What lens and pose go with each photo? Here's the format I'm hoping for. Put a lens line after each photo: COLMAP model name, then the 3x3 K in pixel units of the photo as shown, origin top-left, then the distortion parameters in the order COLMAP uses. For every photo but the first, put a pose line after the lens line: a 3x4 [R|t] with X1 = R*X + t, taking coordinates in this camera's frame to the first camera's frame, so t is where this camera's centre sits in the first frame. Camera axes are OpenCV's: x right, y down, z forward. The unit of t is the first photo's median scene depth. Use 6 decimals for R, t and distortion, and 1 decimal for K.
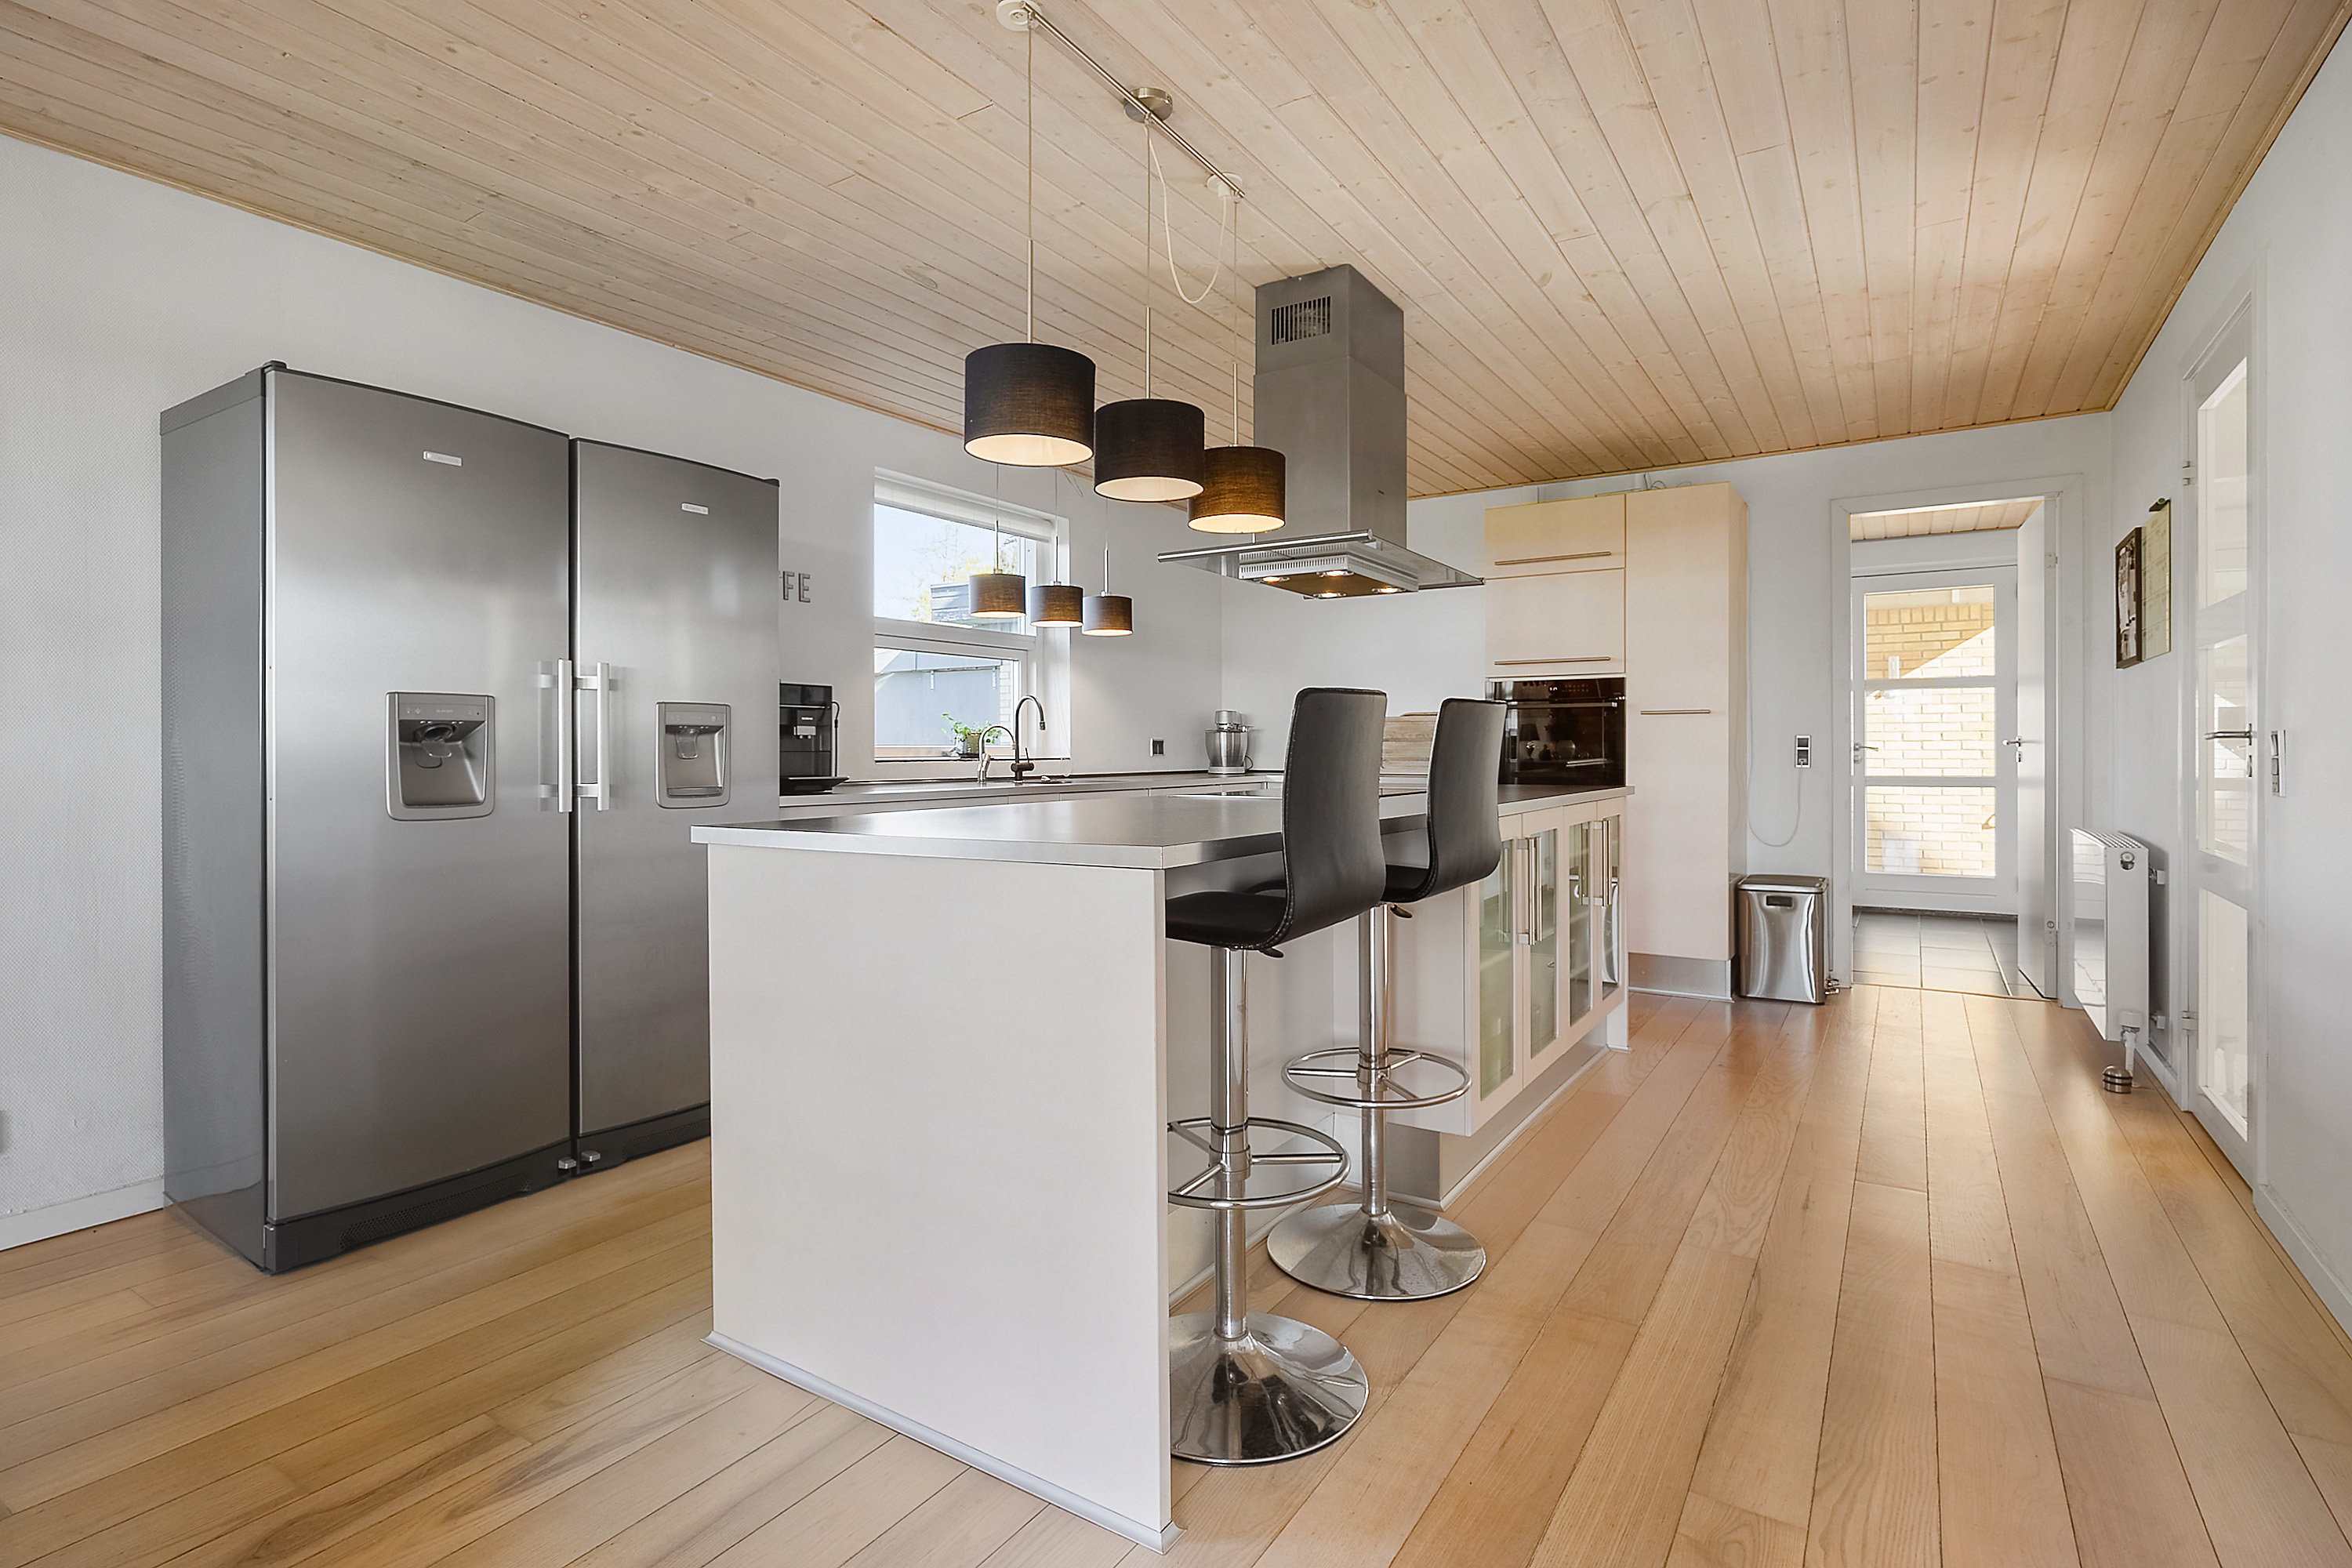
lens RADIAL K [[1134.3, 0, 1175.0], [0, 1134.3, 761.9], [0, 0, 1]] dist [-0.004551, -0.000417]
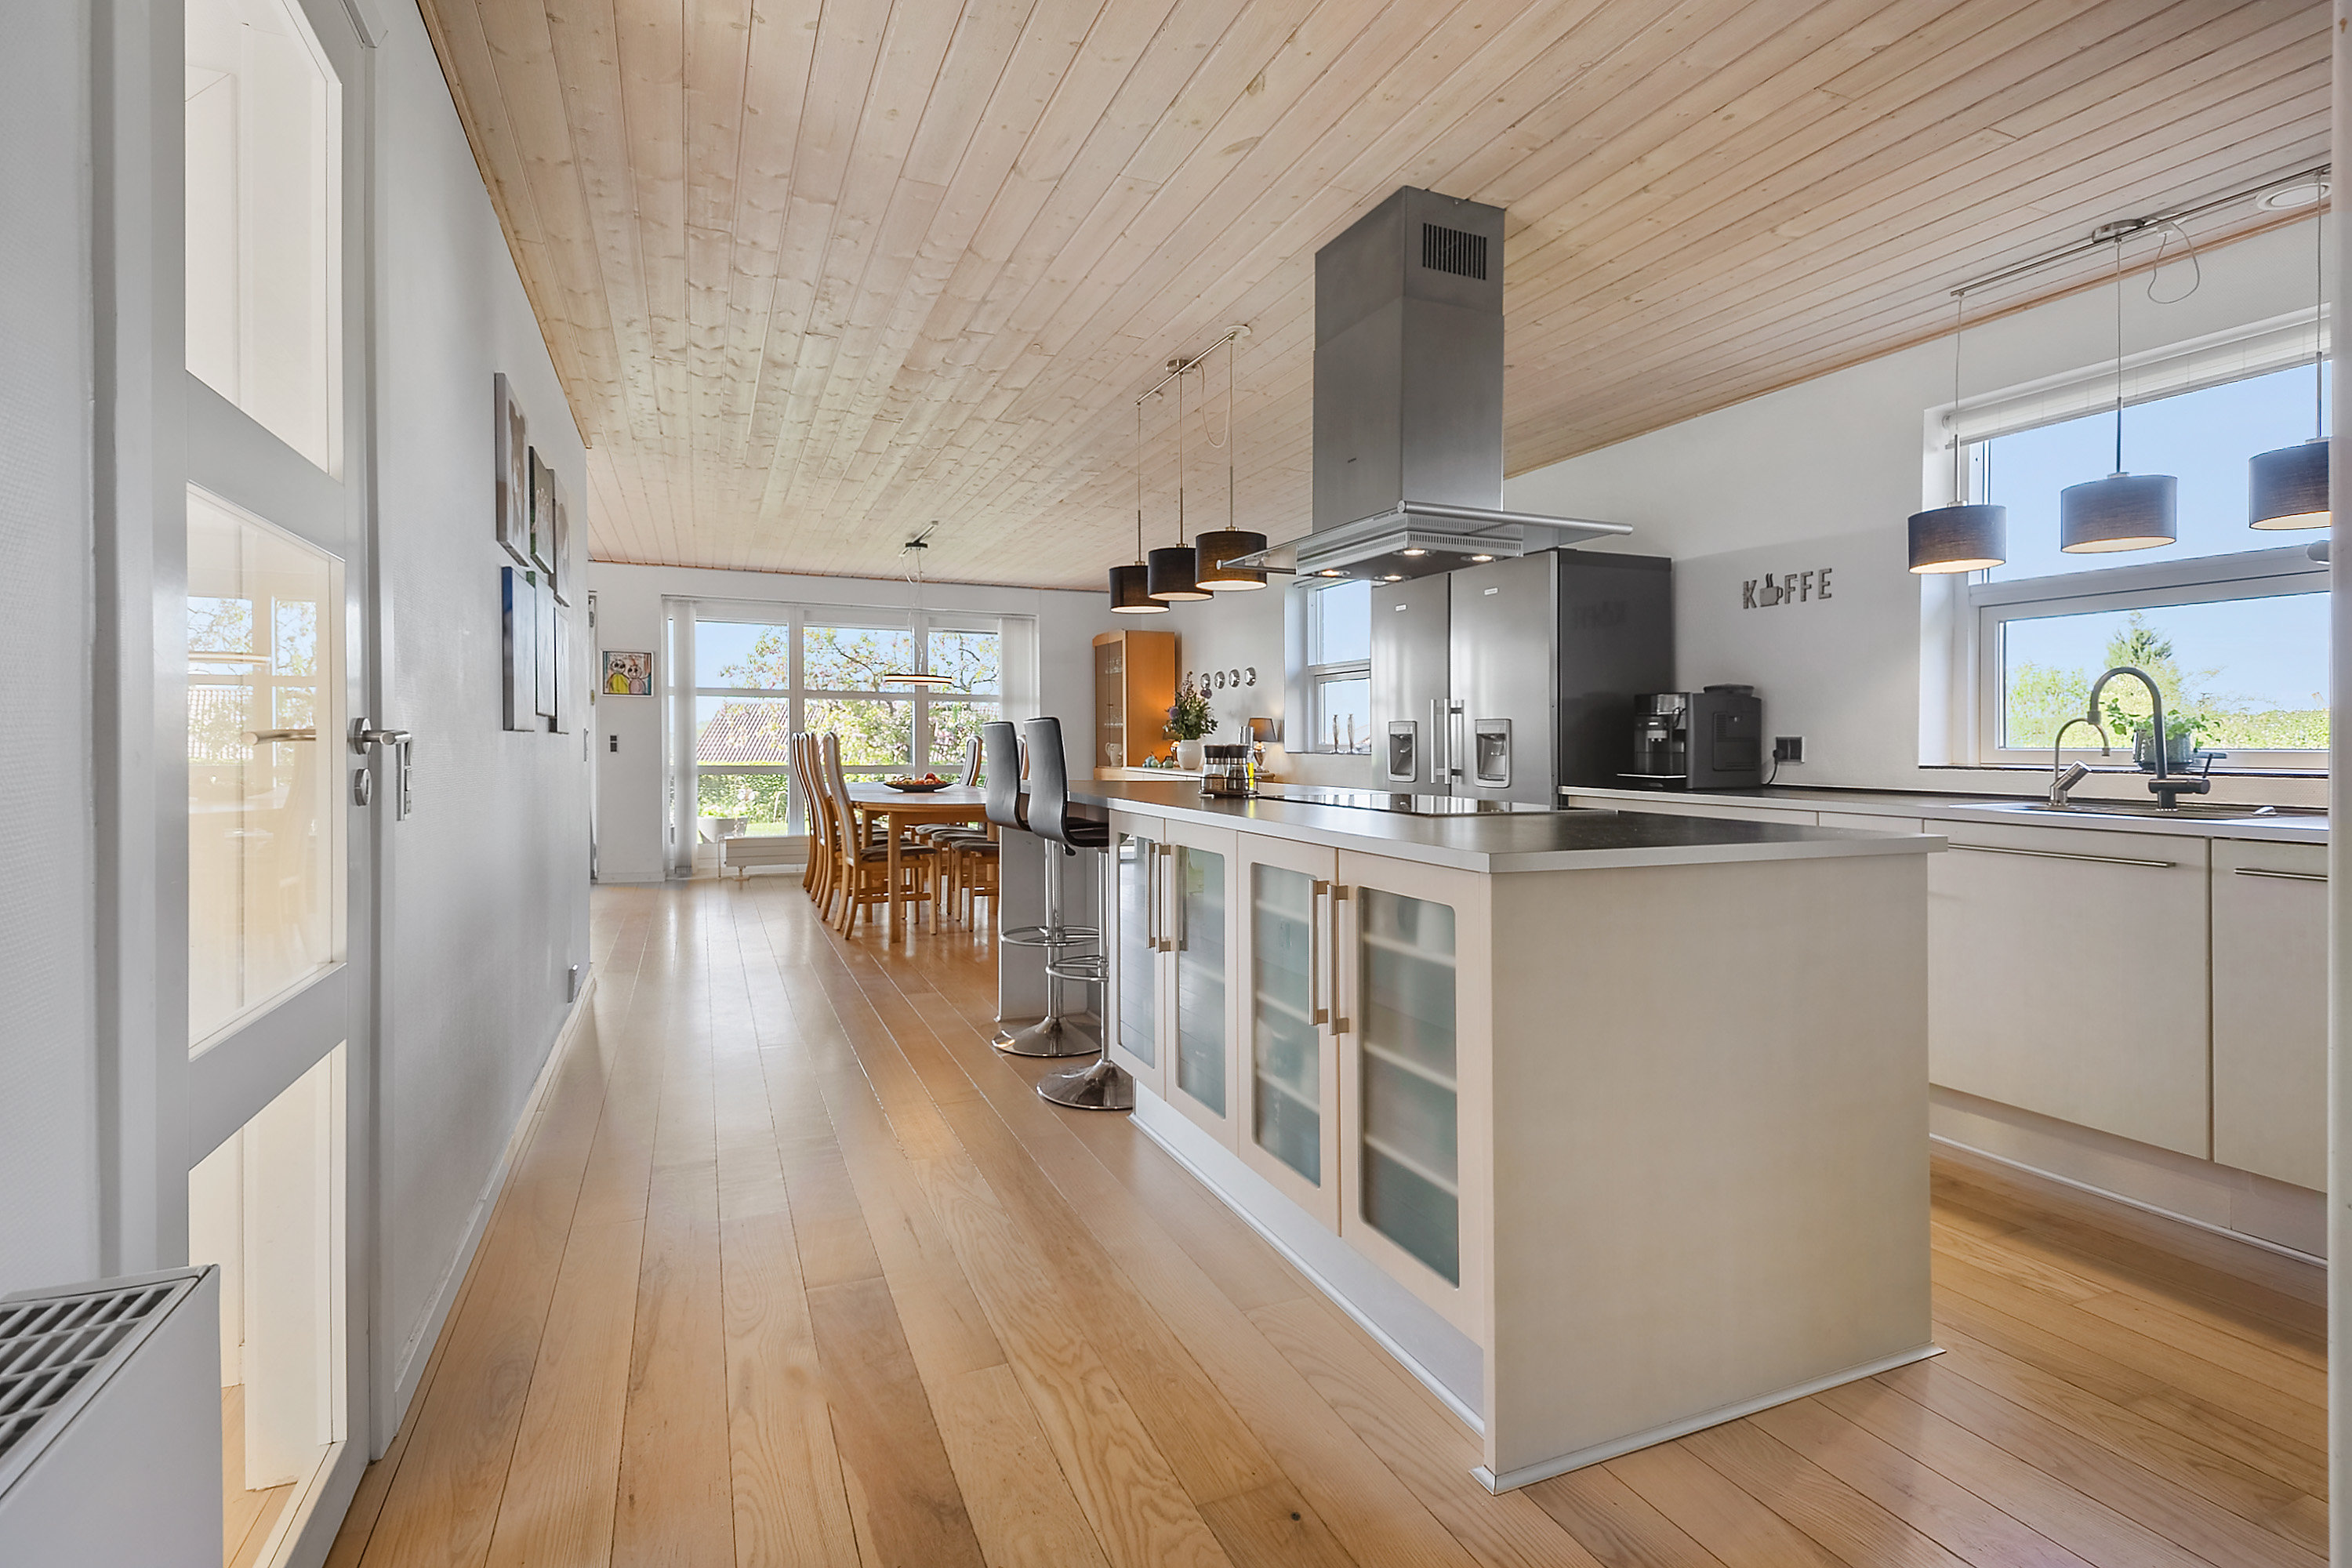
lens RADIAL K [[1134.3, 0, 1176.1], [0, 1134.3, 767.9], [0, 0, 1]] dist [-0.004551, -0.000417]
pose [[-0.555503, 0.007589, -0.831480, 0.670940], [-0.019735, 0.999556, 0.022308, -0.008380], [0.831280, 0.028802, -0.555107, 0.947596]]
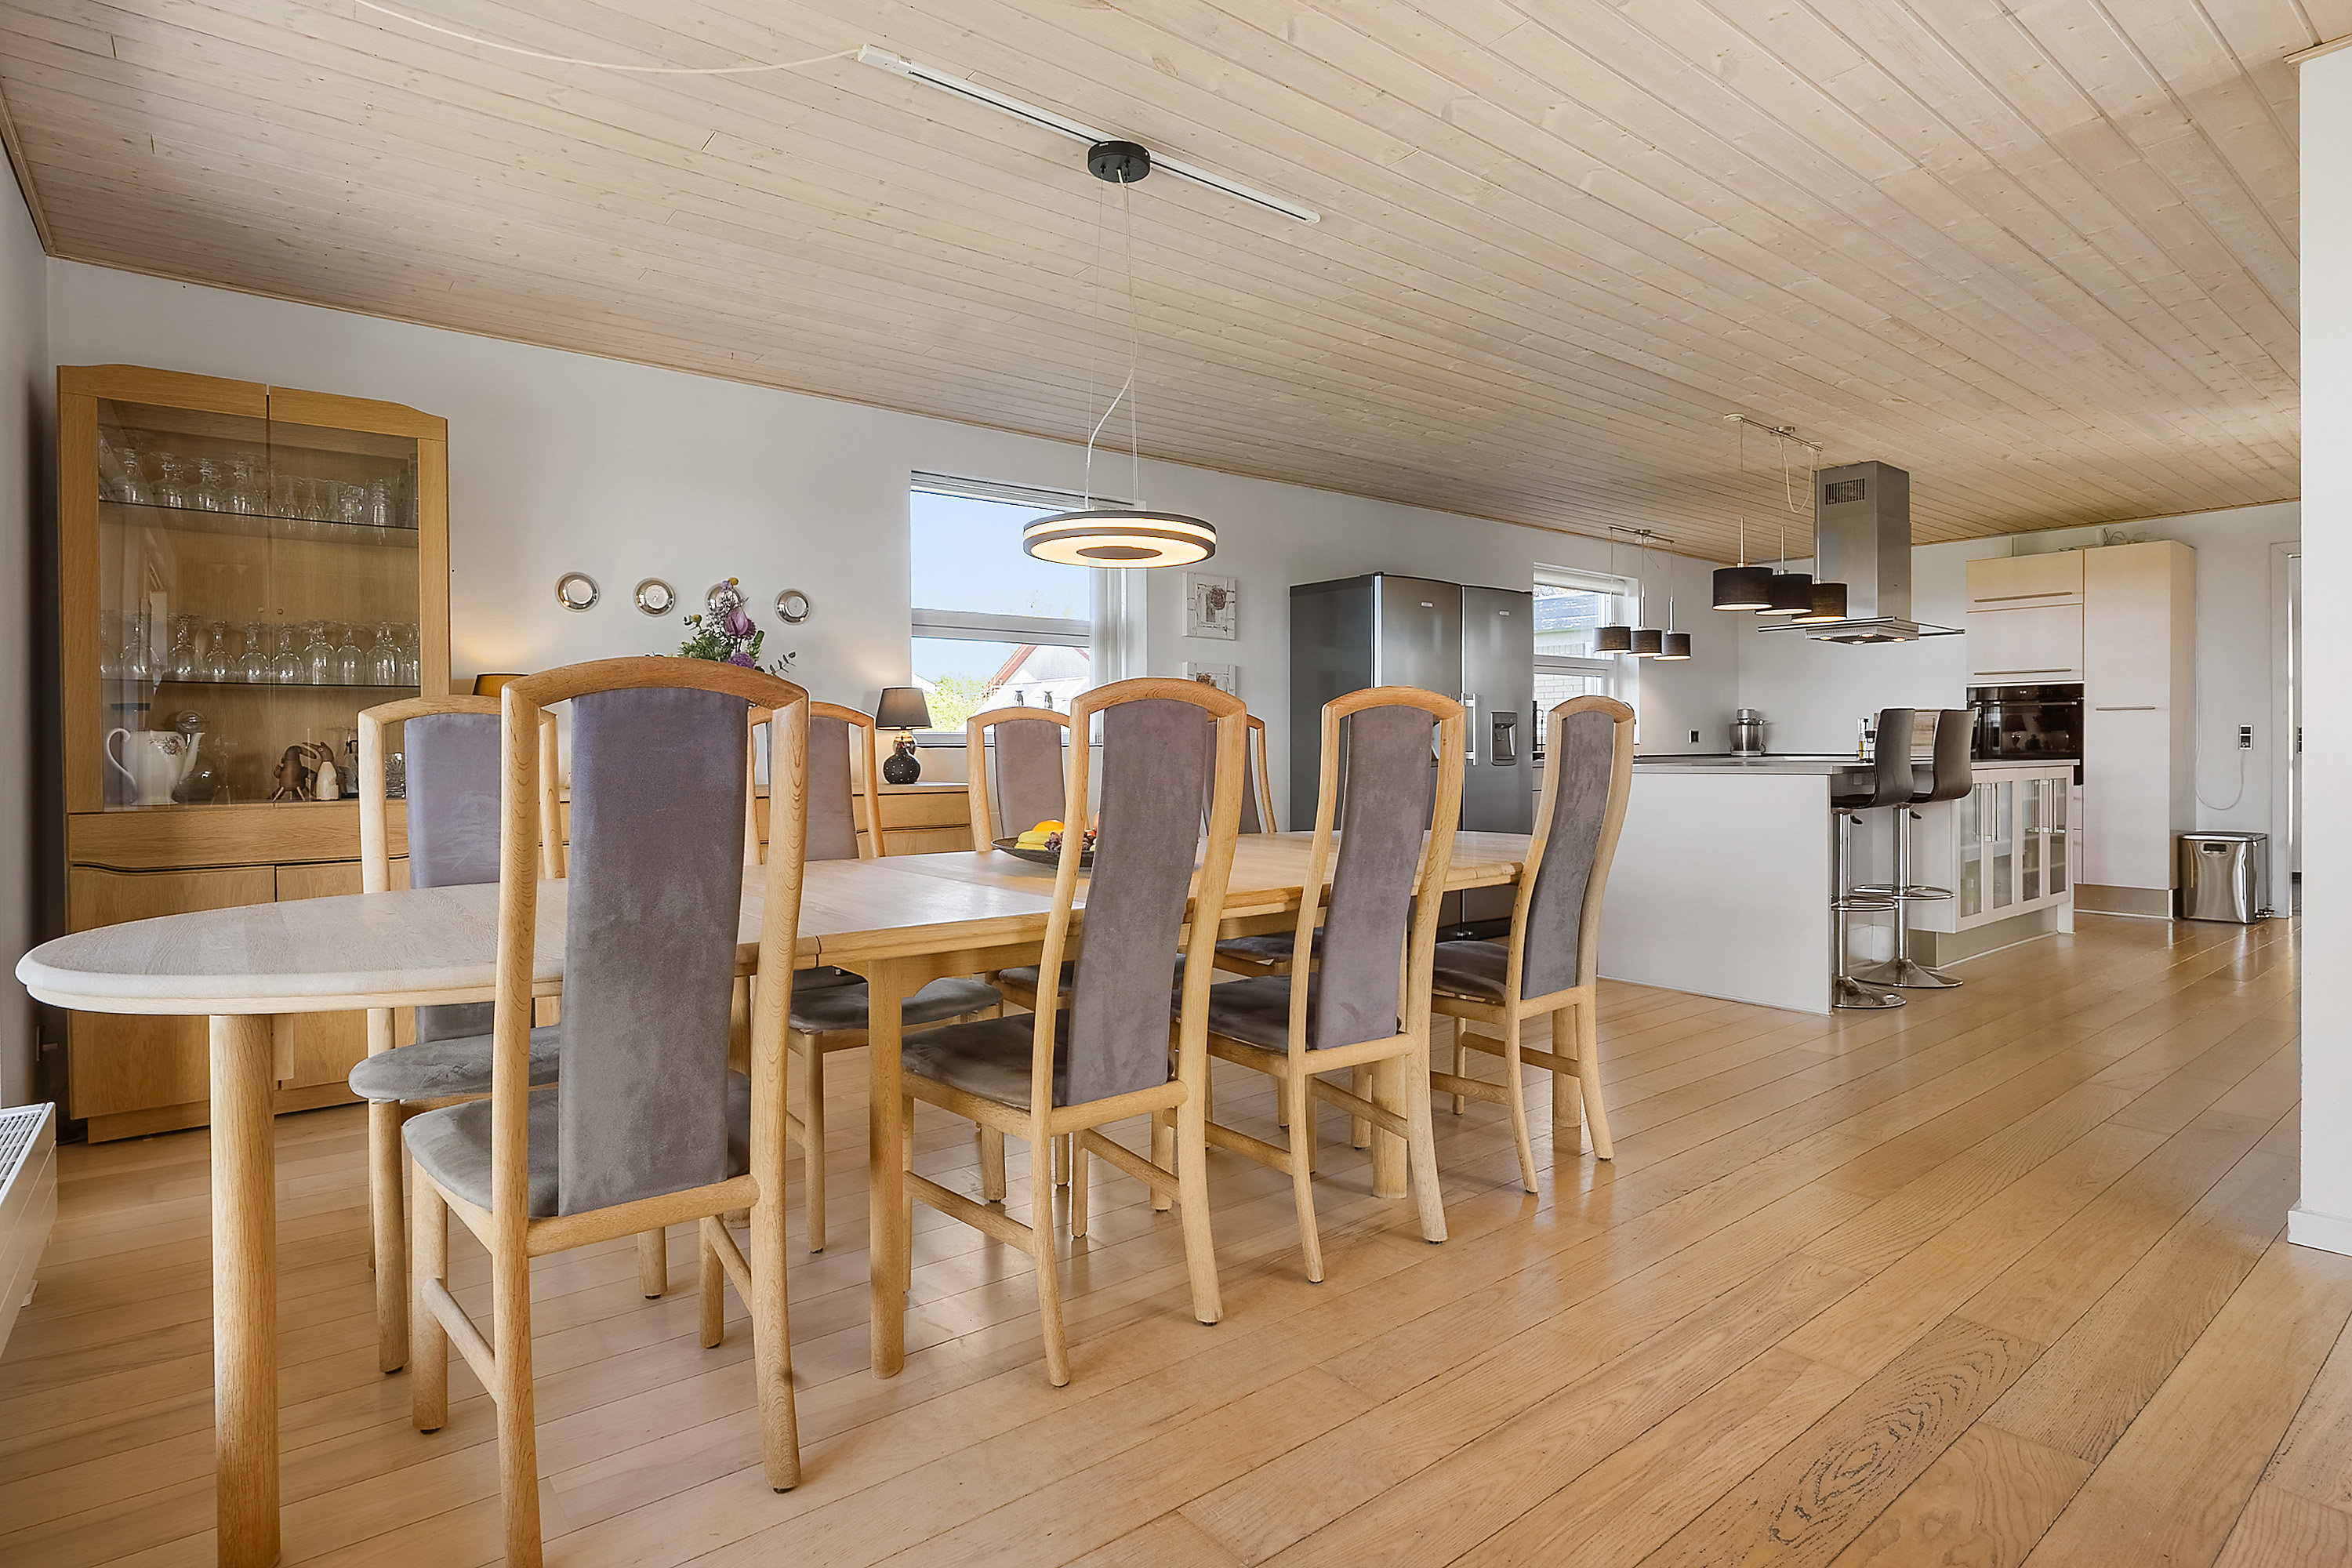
lens RADIAL K [[1222.1, 0, 1182.2], [0, 1222.1, 761.6], [0, 0, 1]] dist [-0.001333, 0.000885]
pose [[0.953191, 0.002751, -0.302356, -0.200756], [-0.001991, 0.999994, 0.002819, 0.018419], [0.302362, -0.002085, 0.953191, -0.759915]]
